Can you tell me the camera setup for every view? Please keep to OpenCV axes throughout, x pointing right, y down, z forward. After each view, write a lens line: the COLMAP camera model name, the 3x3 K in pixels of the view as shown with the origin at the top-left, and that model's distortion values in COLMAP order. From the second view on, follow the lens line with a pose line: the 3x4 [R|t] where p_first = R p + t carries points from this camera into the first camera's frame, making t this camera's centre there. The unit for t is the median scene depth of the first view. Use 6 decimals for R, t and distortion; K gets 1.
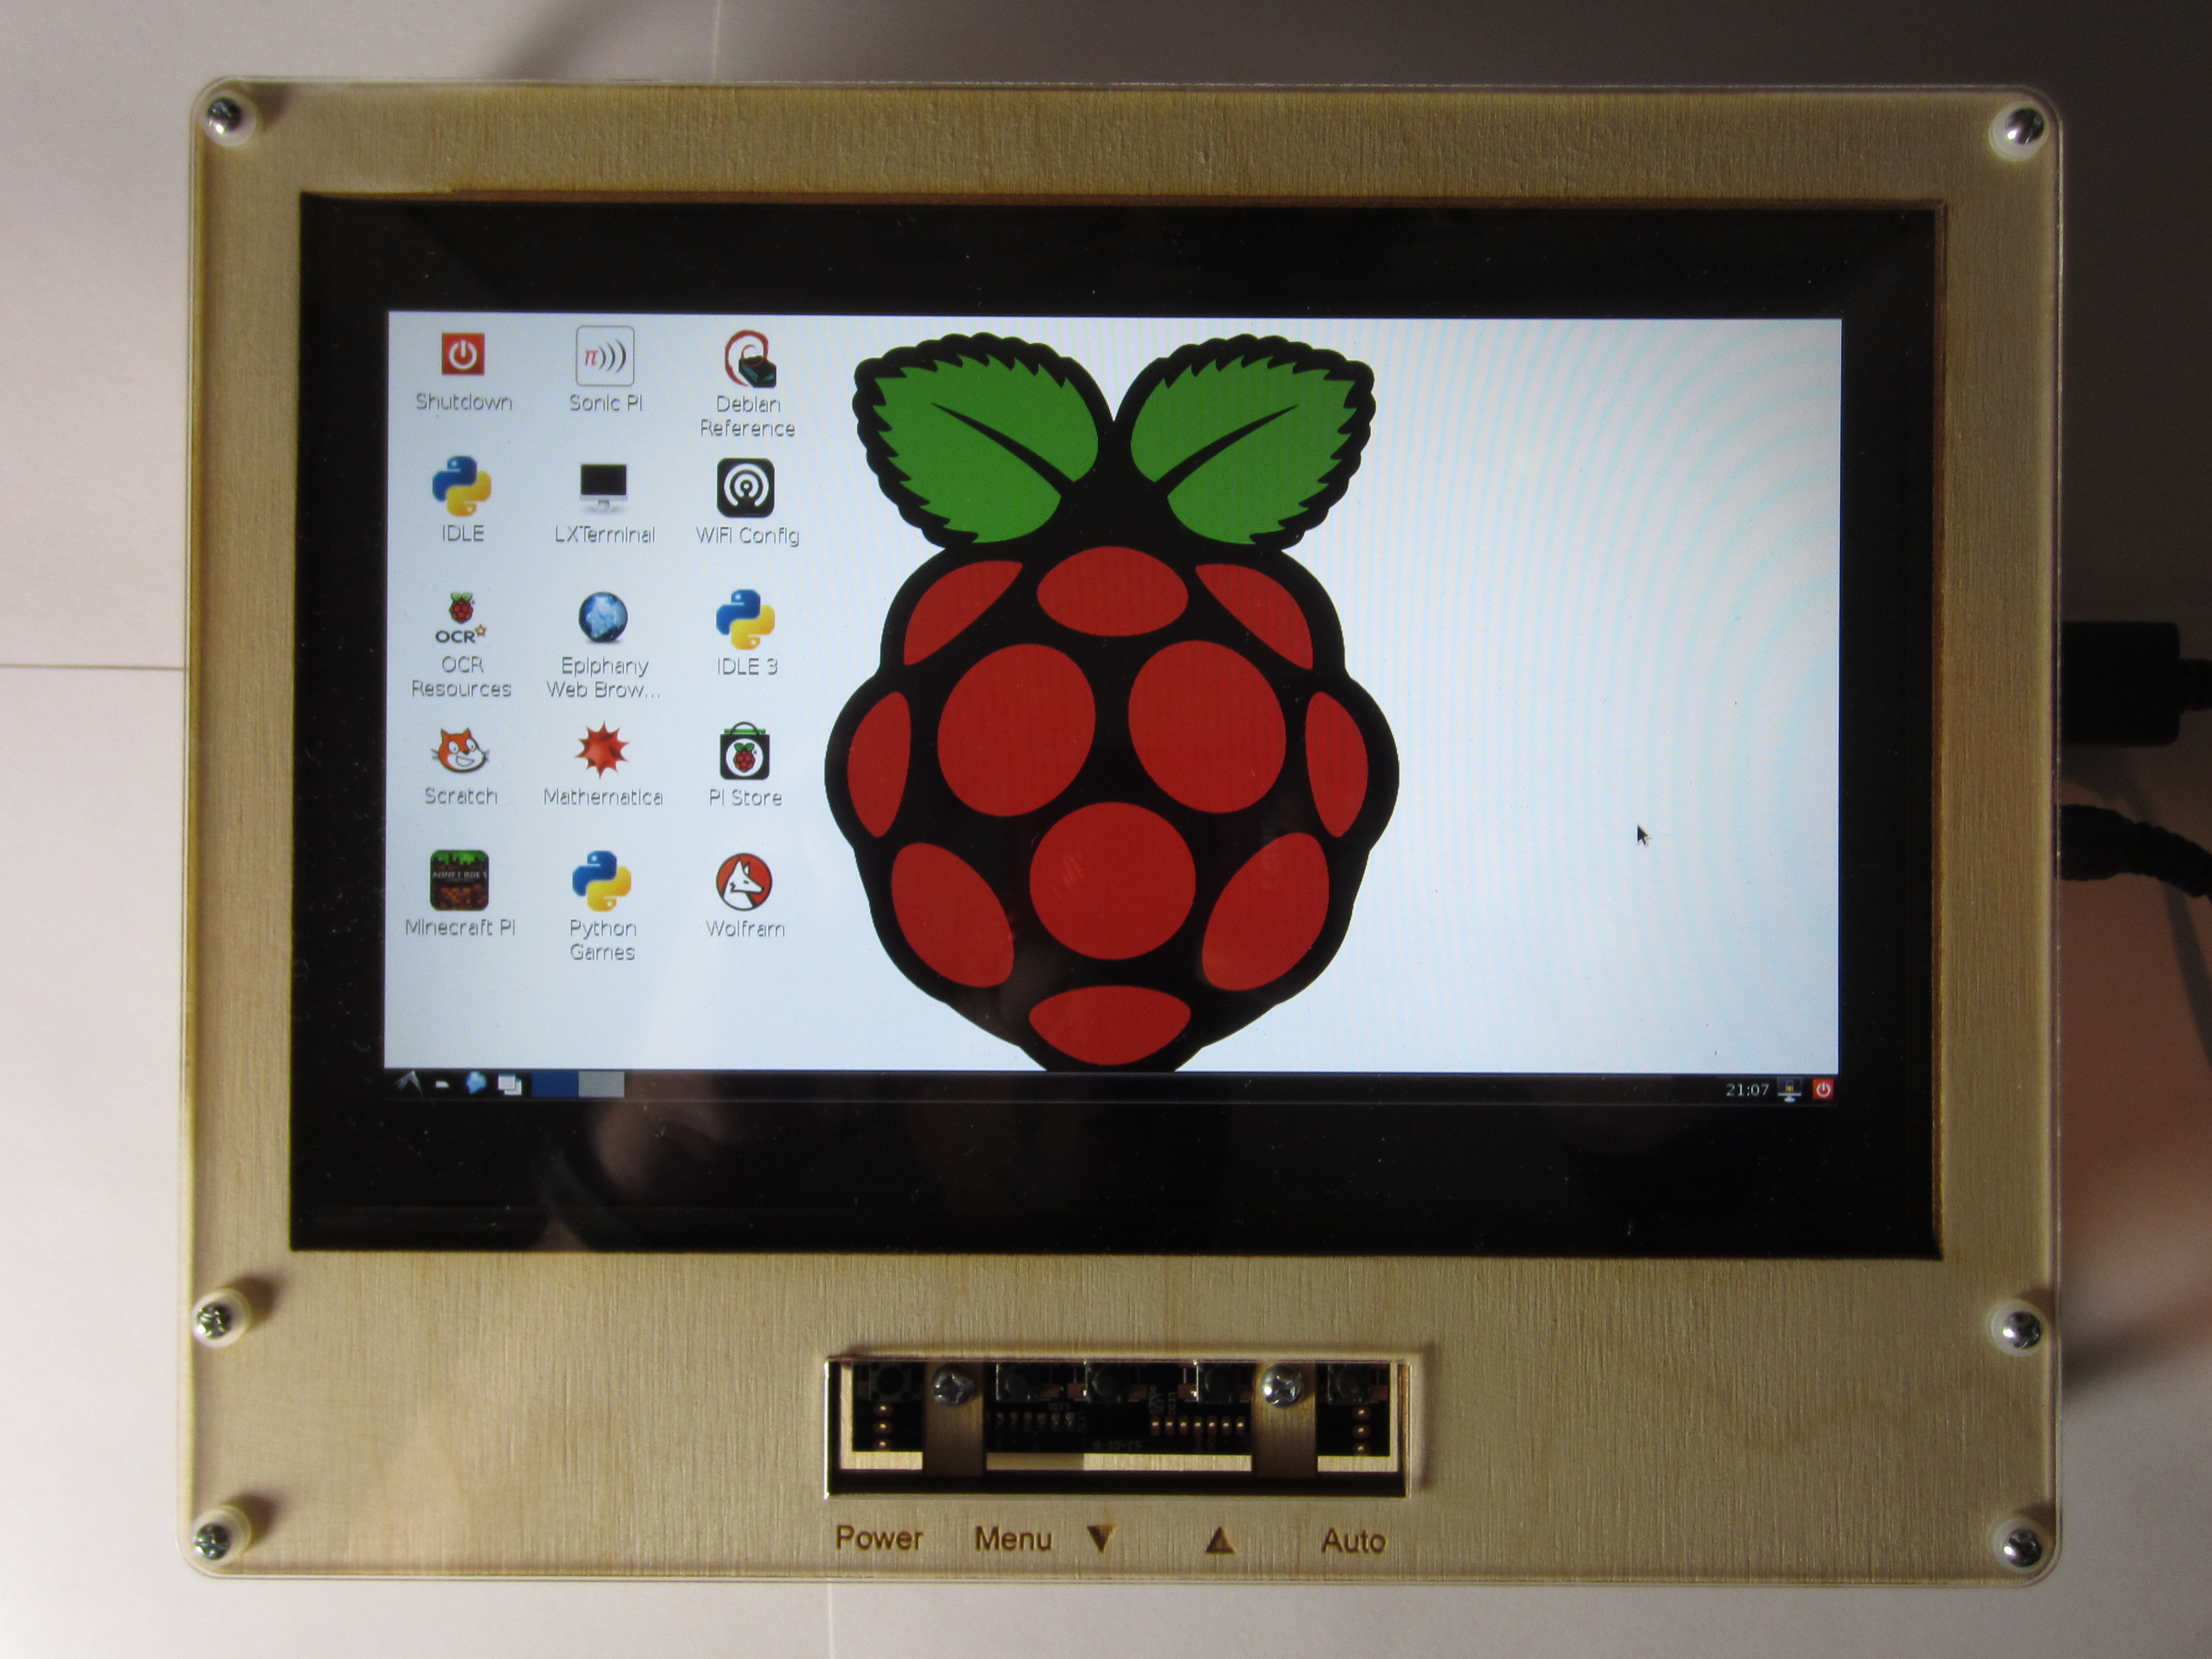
lens RADIAL K [[1806.6, 0, 1100.4], [0, 1806.6, 826.8], [0, 0, 1]] dist [-0.004305, 0.004129]
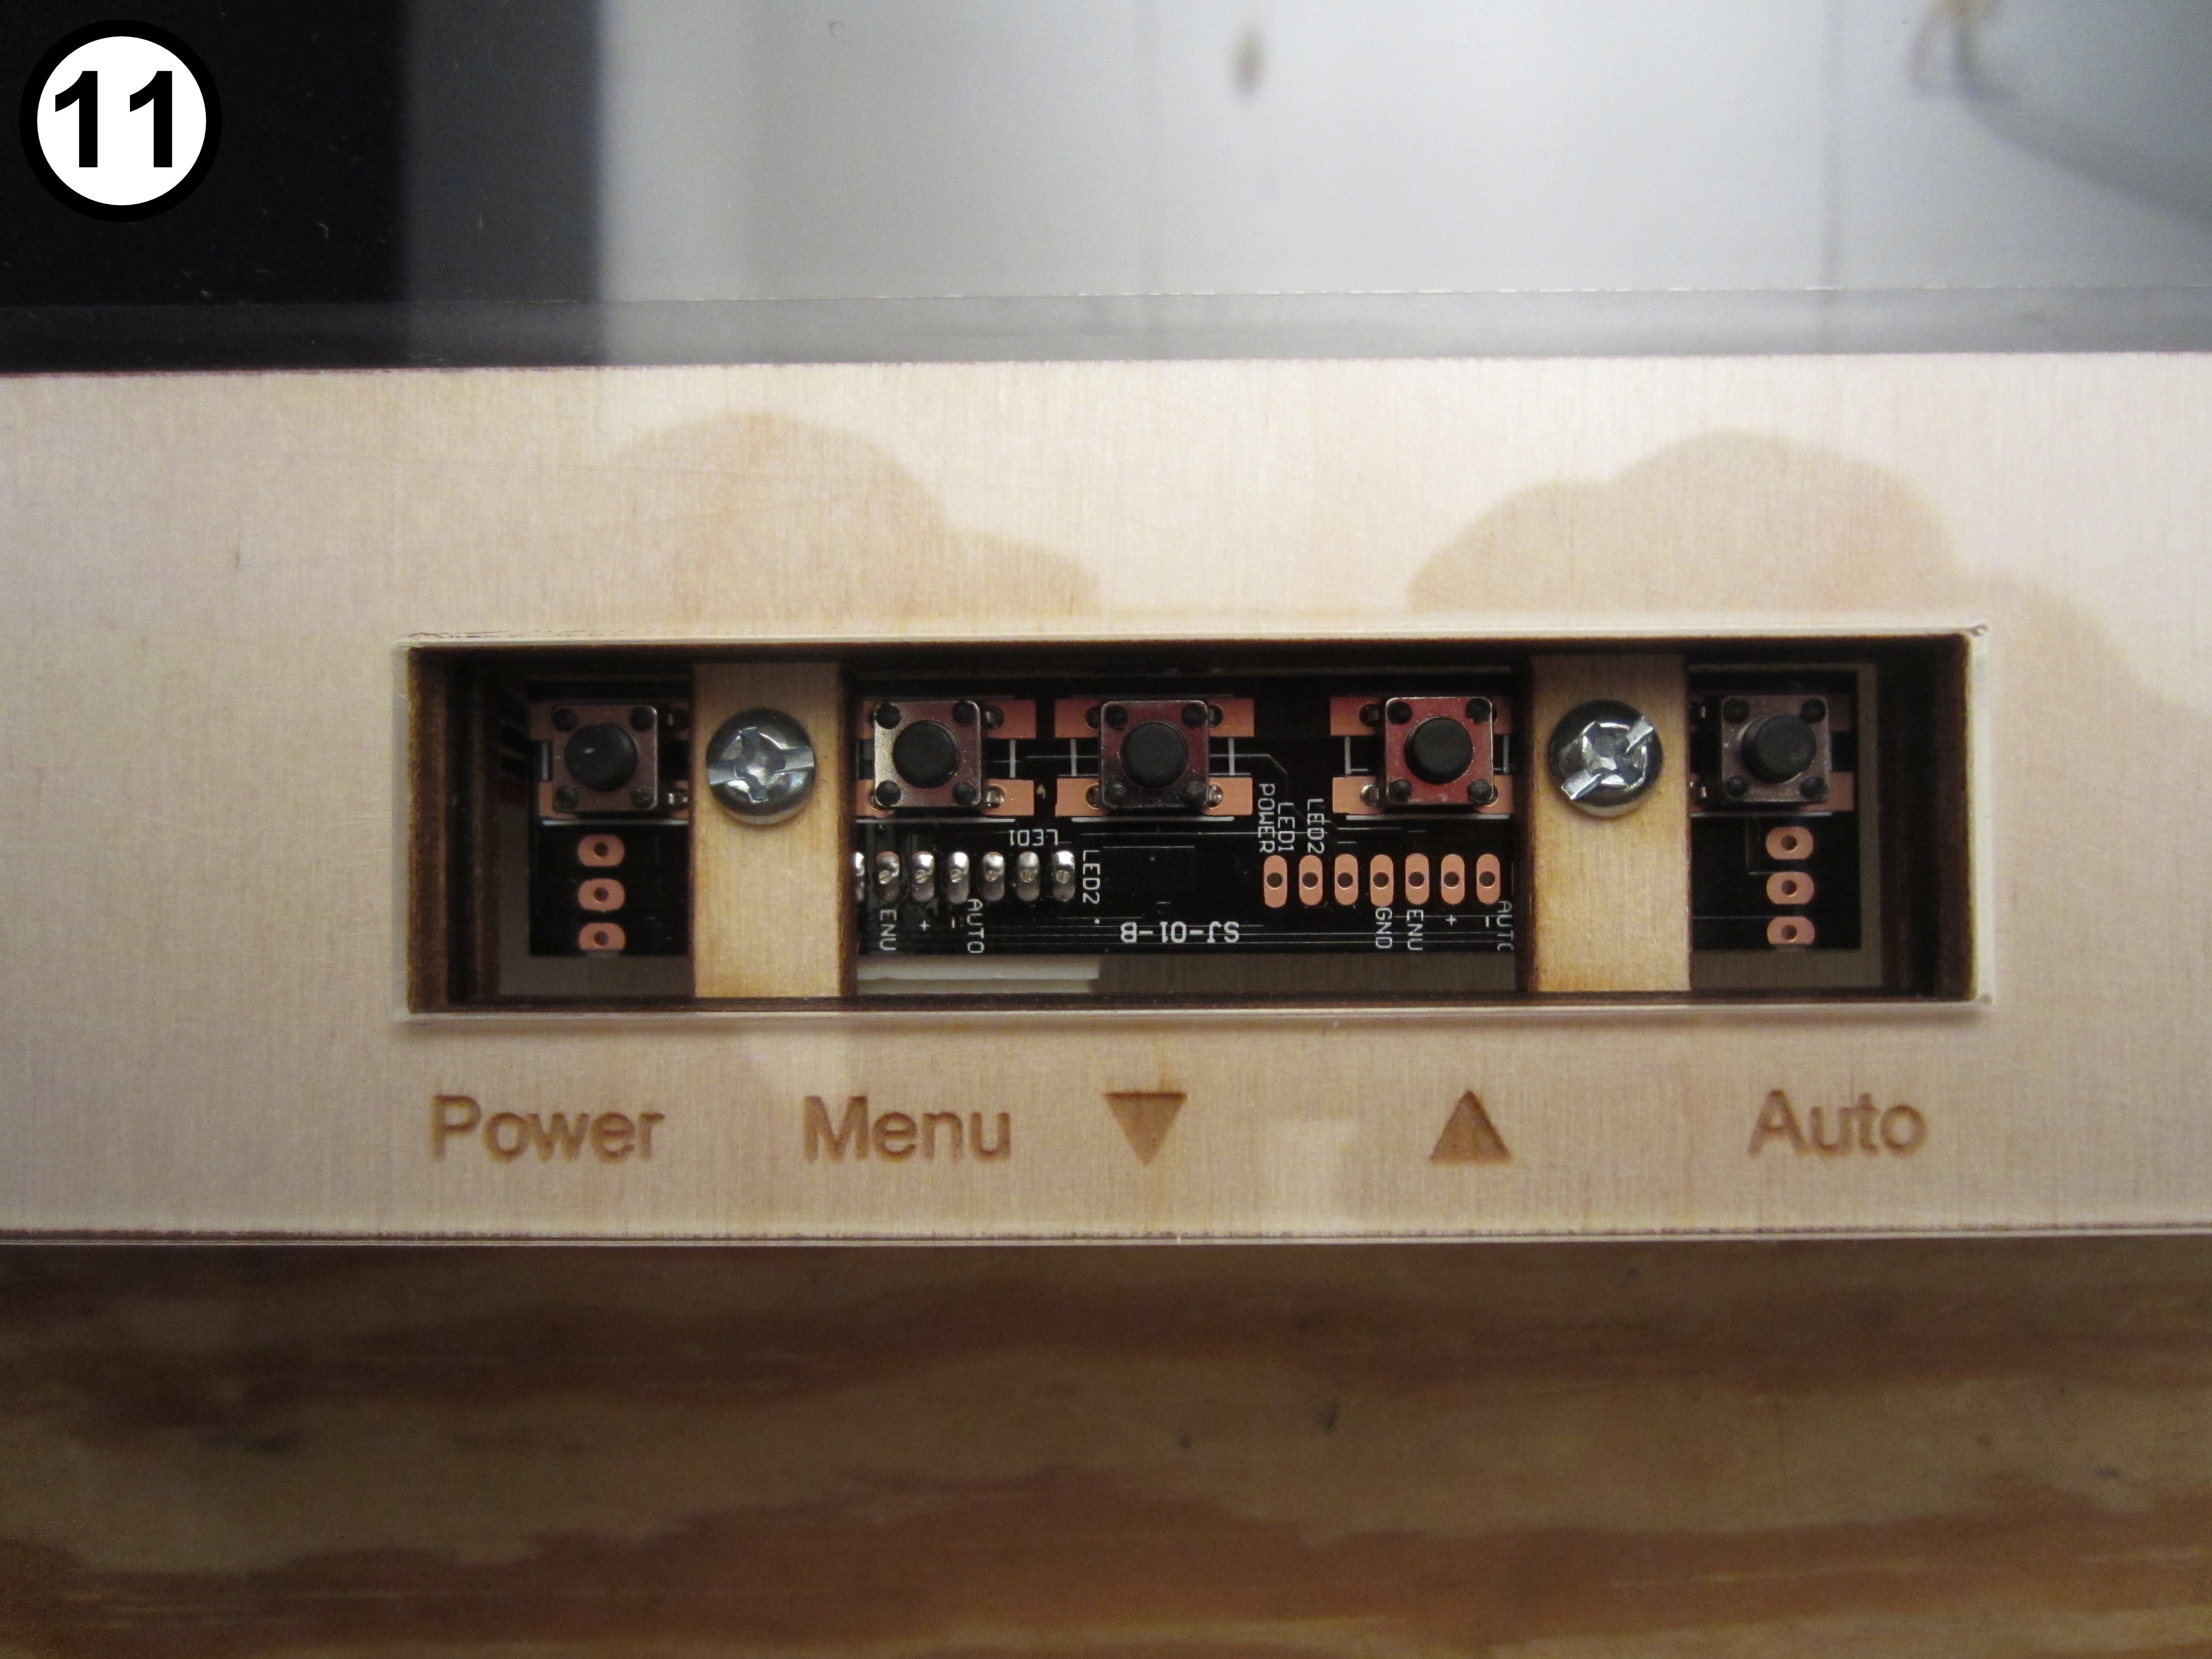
lens RADIAL K [[1543.1, 0, 1111.1], [0, 1543.1, 821.1], [0, 0, 1]] dist [-0.008939, -0.002731]
pose [[0.999548, -0.015731, -0.025617, 0.002543], [0.015967, 0.999832, 0.009055, 0.329457], [0.025470, -0.009460, 0.999631, 0.686216]]
